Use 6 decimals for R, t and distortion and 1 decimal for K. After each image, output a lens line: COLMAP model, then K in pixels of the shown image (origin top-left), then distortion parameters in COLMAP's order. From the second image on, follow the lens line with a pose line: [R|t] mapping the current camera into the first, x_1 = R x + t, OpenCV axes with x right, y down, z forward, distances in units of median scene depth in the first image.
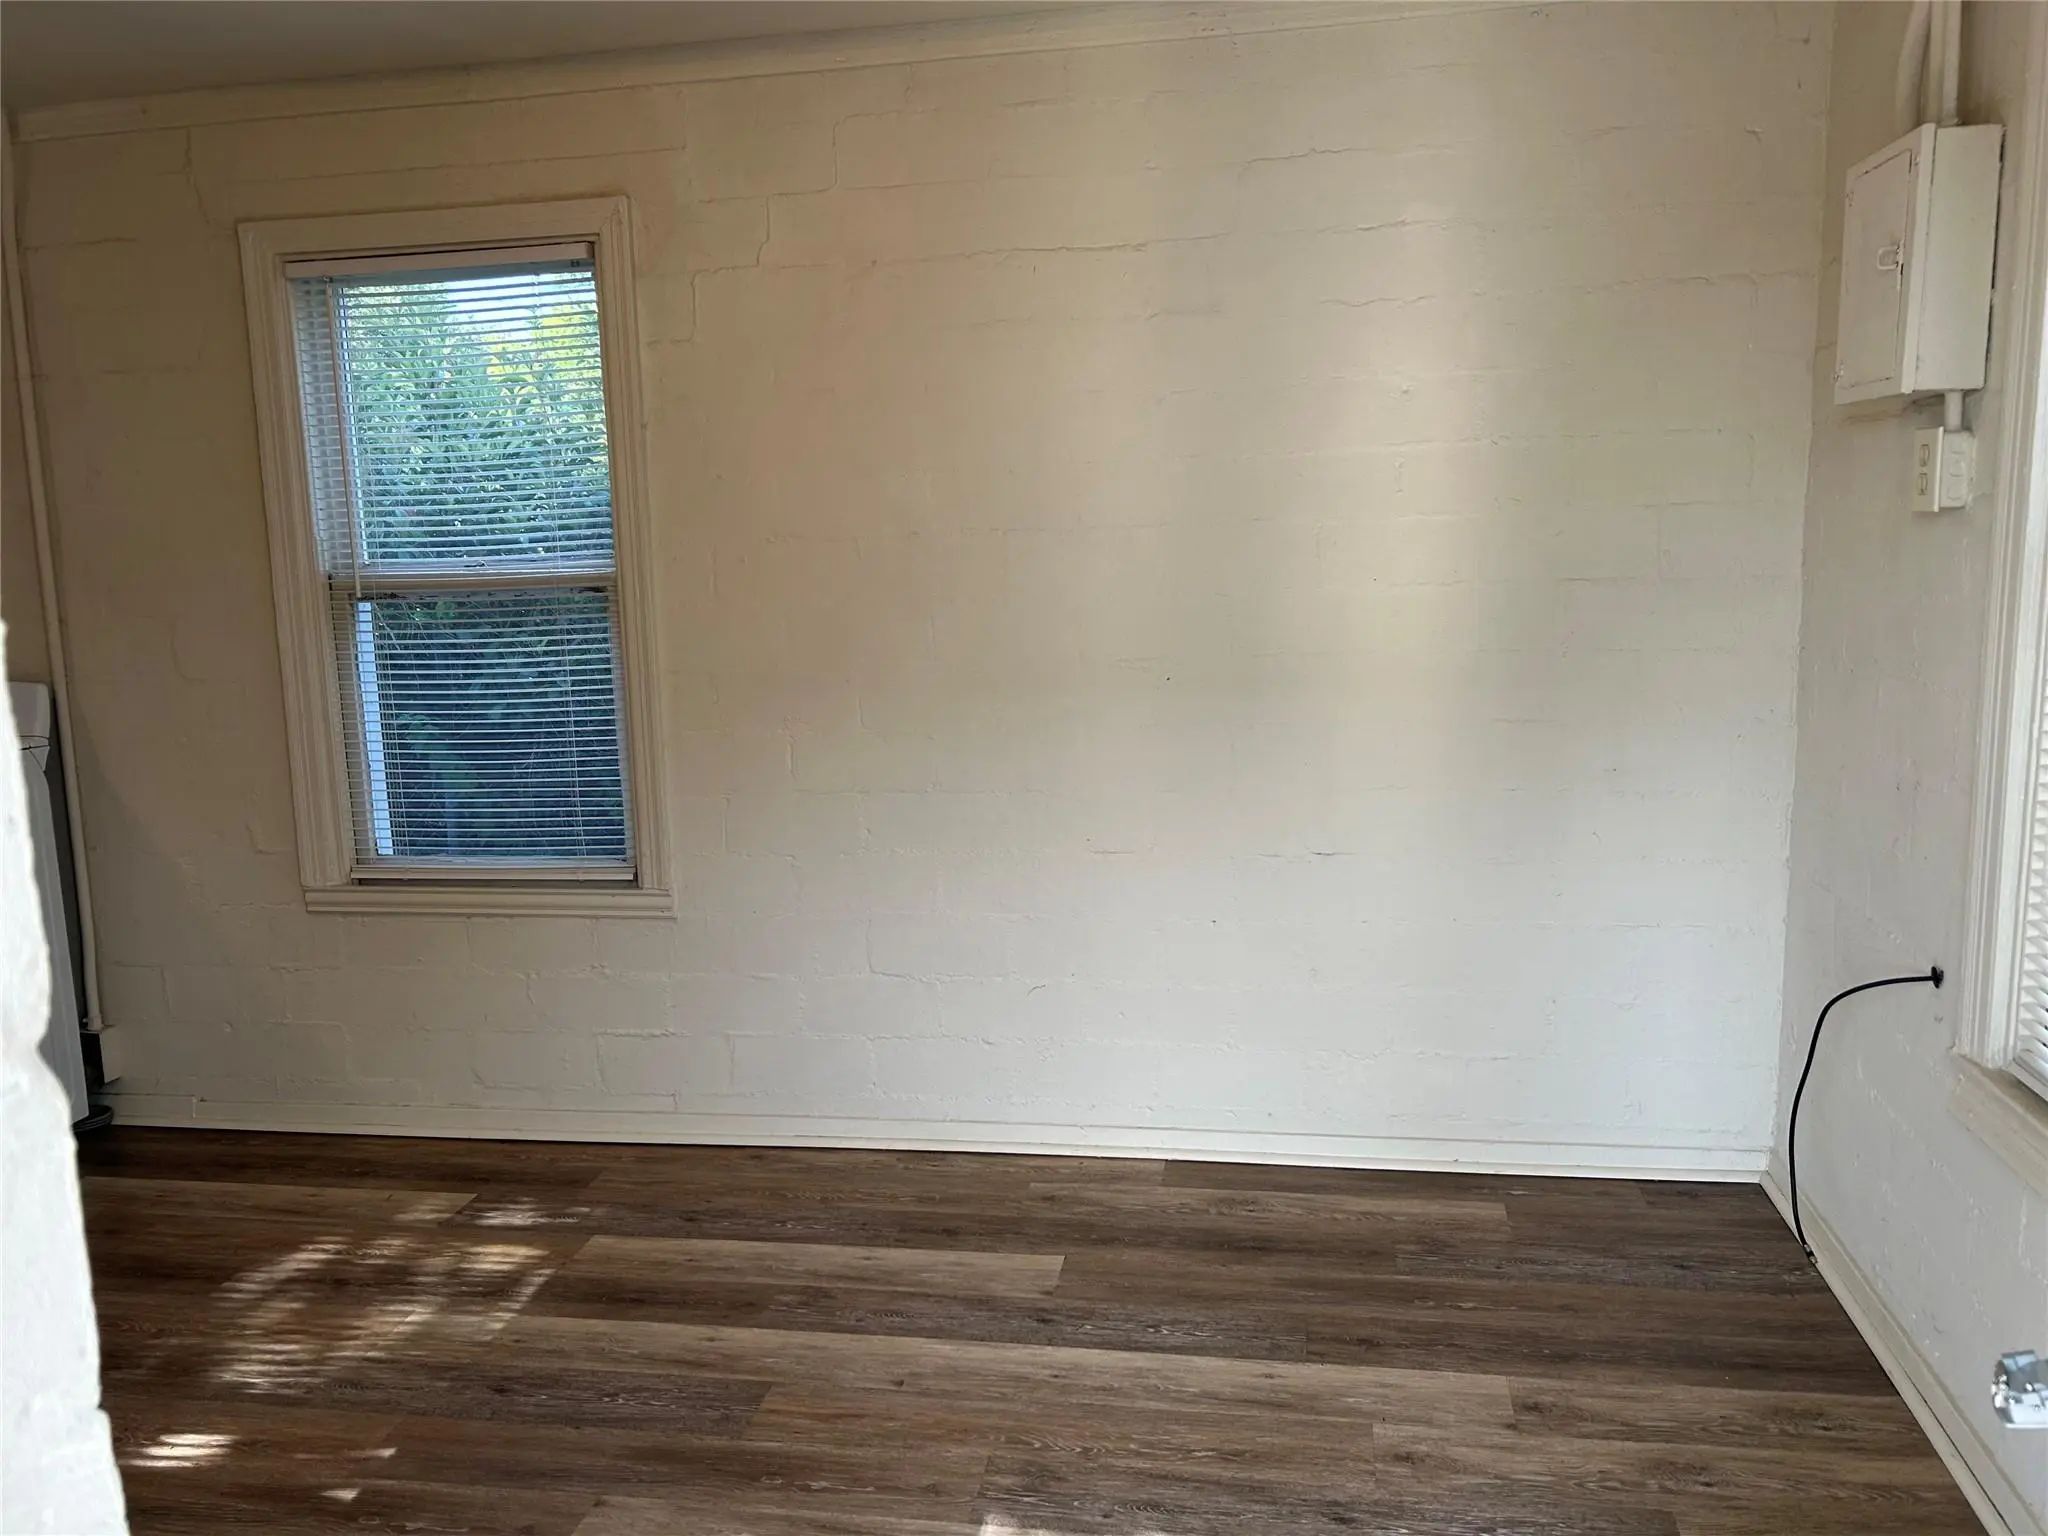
lens RADIAL K [[1549.3, 0, 1024.0], [0, 1549.3, 768.0], [0, 0, 1]] dist [0.060541, -0.064311]
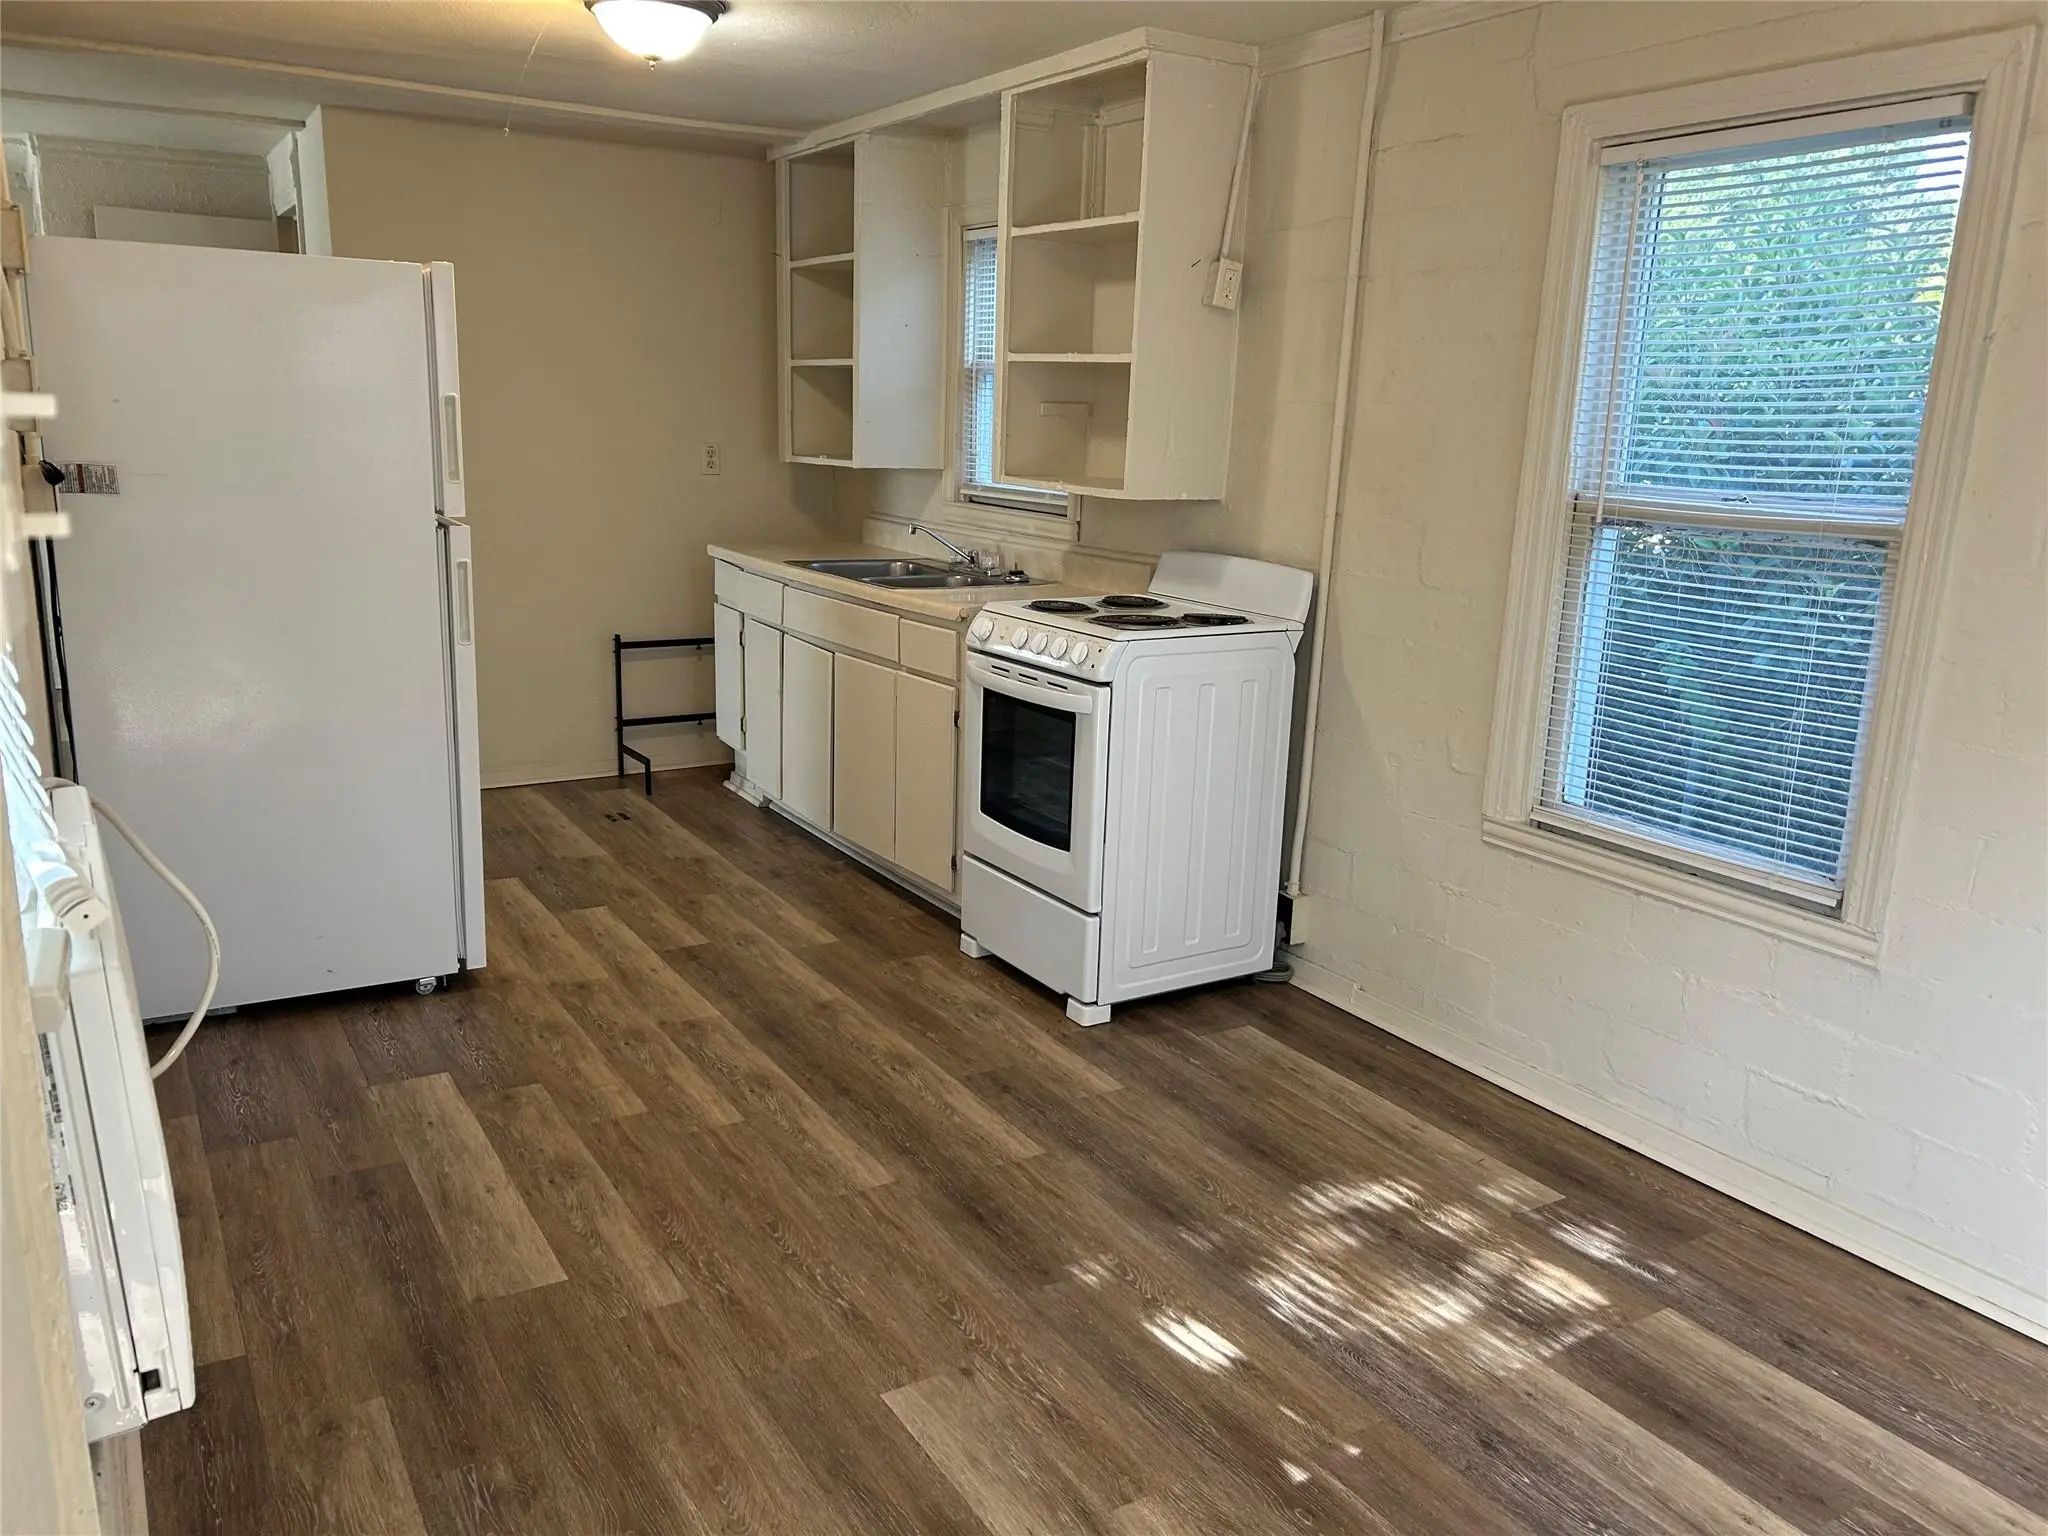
lens RADIAL K [[1549.3, 0, 1024.0], [0, 1549.3, 768.0], [0, 0, 1]] dist [0.060541, -0.064311]
pose [[0.667817, 0.219420, -0.711249, 0.031221], [-0.165869, 0.975404, 0.145171, -0.050274], [0.725608, 0.021027, 0.687787, 0.146040]]
